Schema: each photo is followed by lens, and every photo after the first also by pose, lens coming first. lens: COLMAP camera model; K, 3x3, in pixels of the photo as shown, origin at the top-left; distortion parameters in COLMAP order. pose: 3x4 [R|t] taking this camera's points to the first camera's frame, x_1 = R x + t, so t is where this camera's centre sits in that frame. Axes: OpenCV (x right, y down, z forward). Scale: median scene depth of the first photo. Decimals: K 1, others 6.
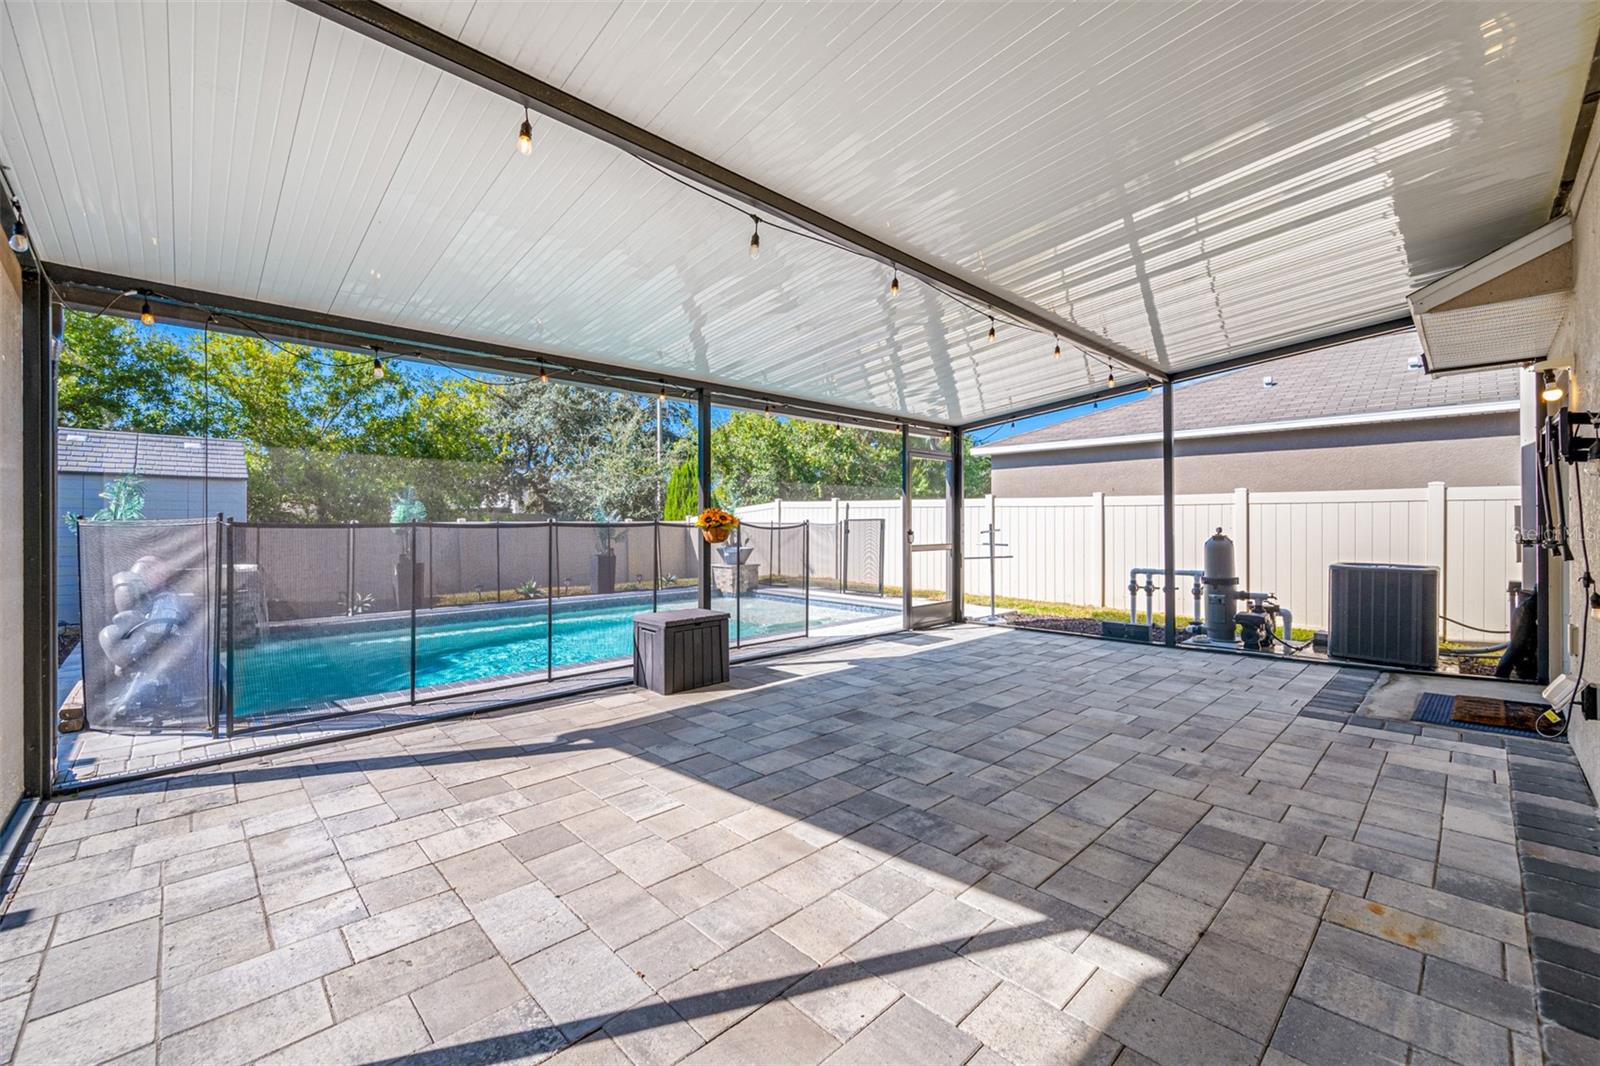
lens RADIAL K [[644.1, 0, 802.5], [0, 644.1, 519.5], [0, 0, 1]] dist [0.000373, -0.000135]
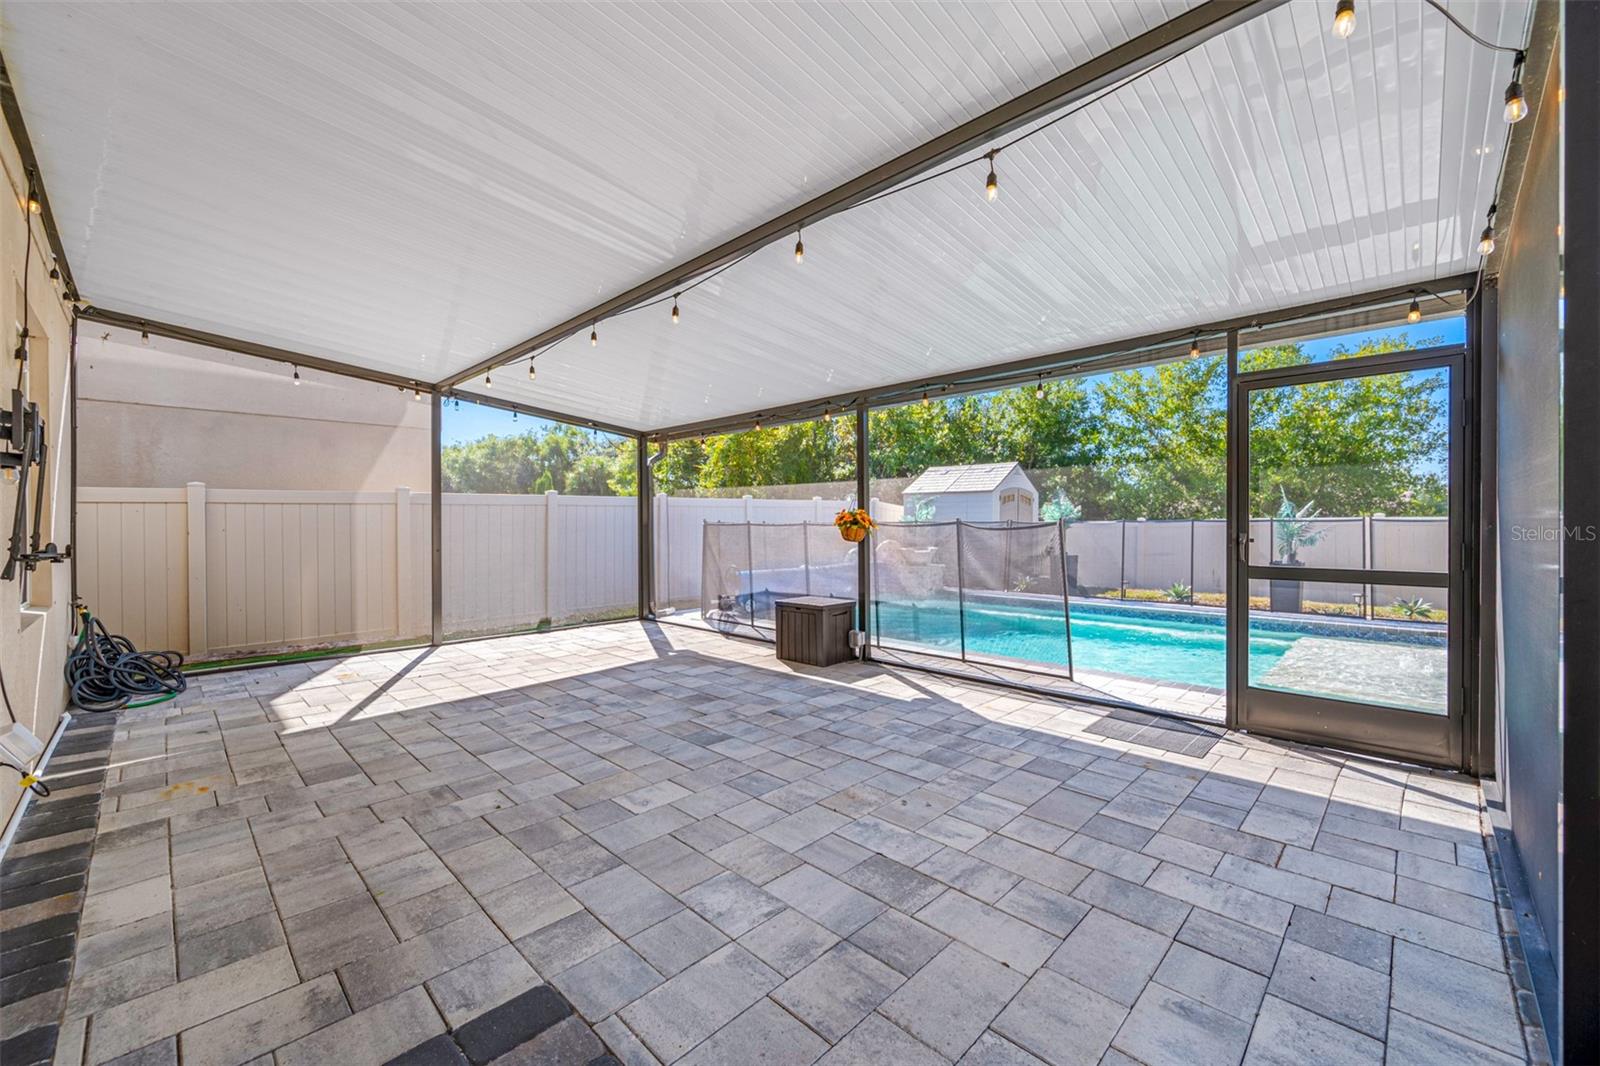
lens RADIAL K [[631.1, 0, 810.1], [0, 631.1, 531.0], [0, 0, 1]] dist [-0.000613, -0.000106]
pose [[0.046112, 0.015156, -0.998821, 1.444614], [0.010322, 0.999824, 0.015648, 0.001969], [0.998883, -0.011031, 0.045948, 1.407846]]
